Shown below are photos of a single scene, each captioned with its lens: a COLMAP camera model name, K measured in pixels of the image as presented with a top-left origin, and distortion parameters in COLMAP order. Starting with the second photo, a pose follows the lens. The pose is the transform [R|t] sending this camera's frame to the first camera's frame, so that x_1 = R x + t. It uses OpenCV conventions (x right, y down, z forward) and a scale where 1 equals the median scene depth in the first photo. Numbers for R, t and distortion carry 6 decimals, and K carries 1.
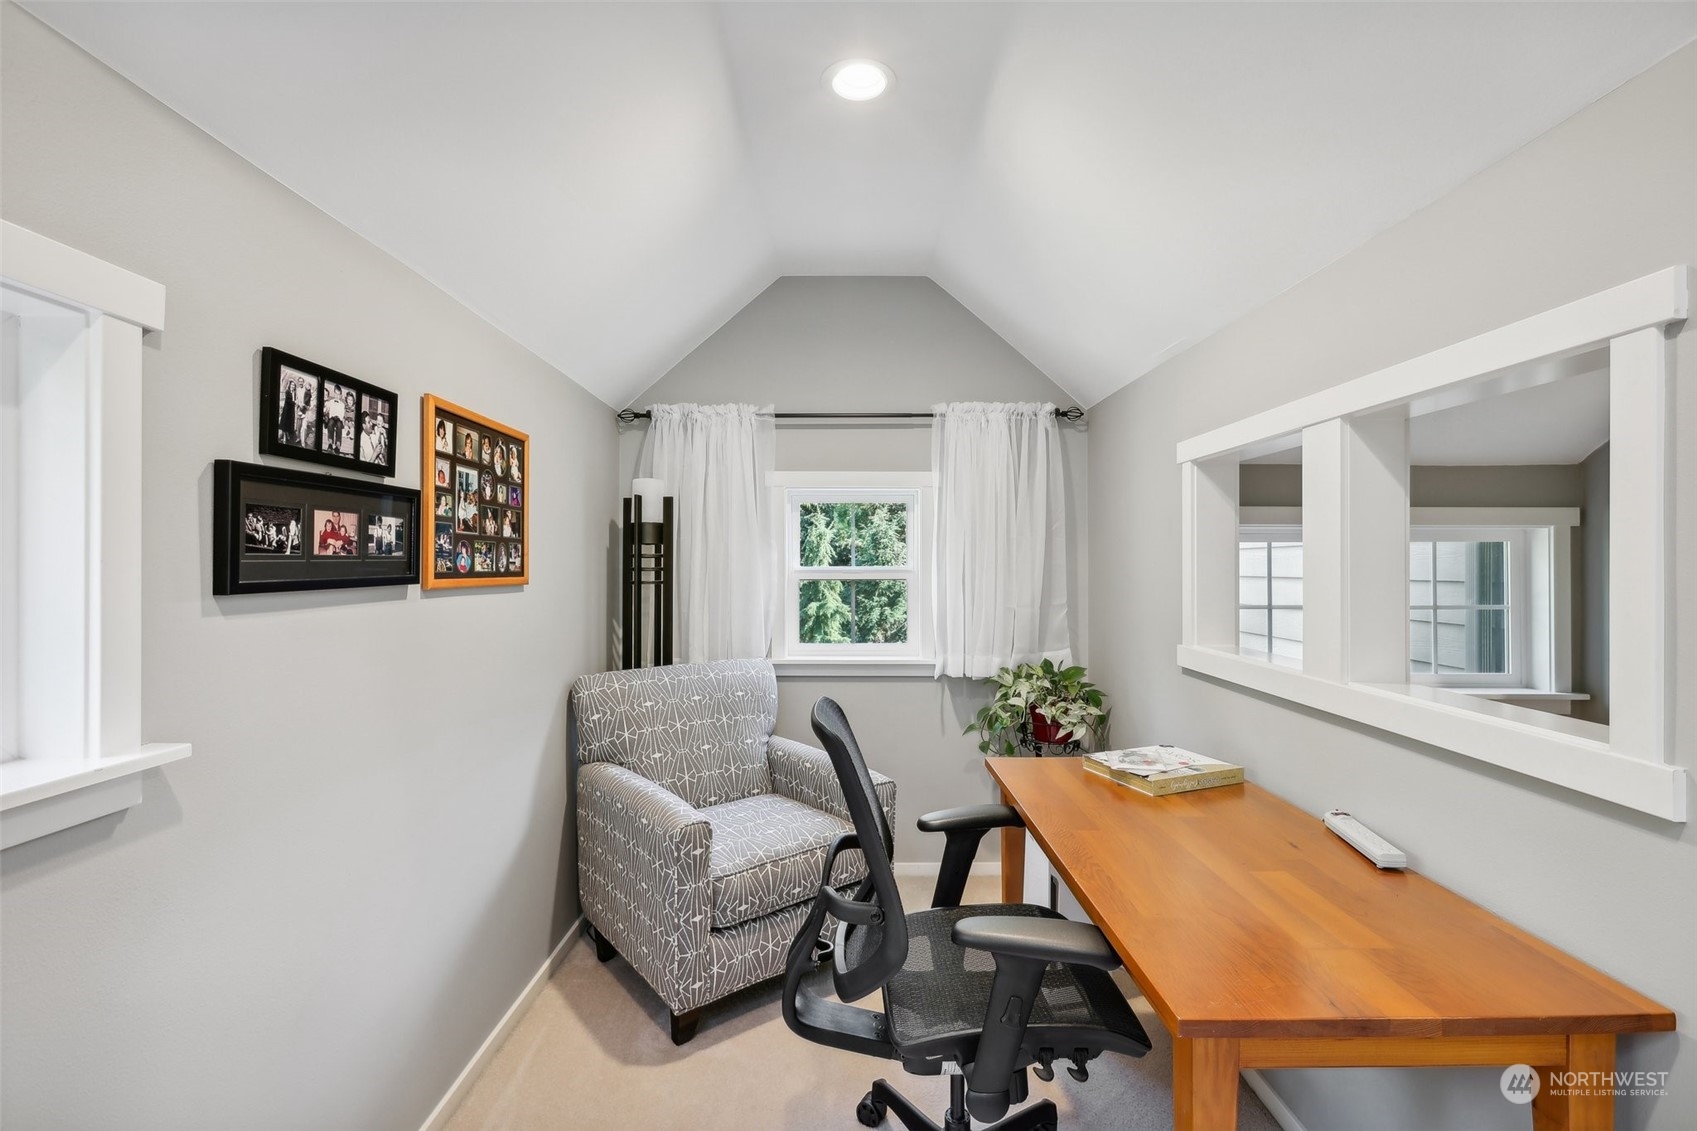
lens RADIAL K [[768.4, 0, 850.5], [0, 768.4, 561.2], [0, 0, 1]] dist [-0.005383, 0.000652]
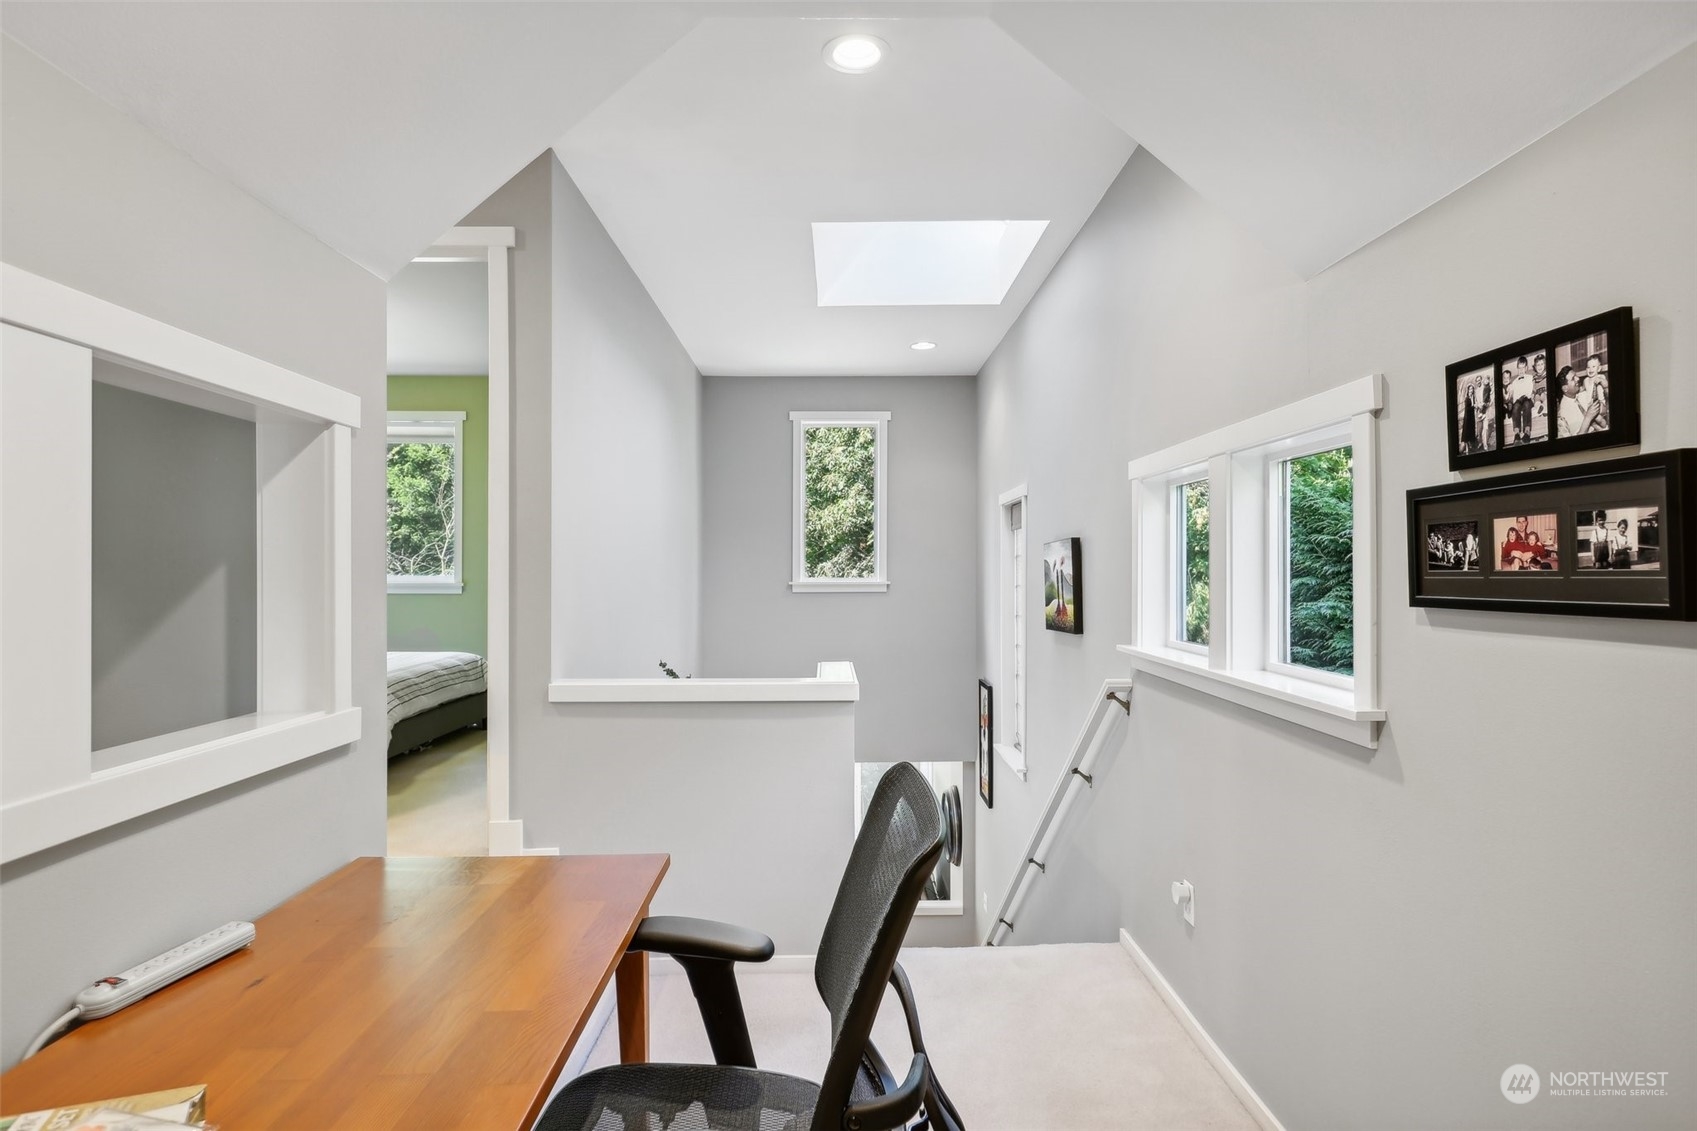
lens RADIAL K [[928.2, 0, 847.9], [0, 928.2, 563.4], [0, 0, 1]] dist [-0.000238, -0.000052]
pose [[-0.999927, 0.002049, -0.011931, 0.042123], [0.002176, 0.999942, -0.010579, -0.006693], [0.011909, -0.010604, -0.999873, 1.947284]]
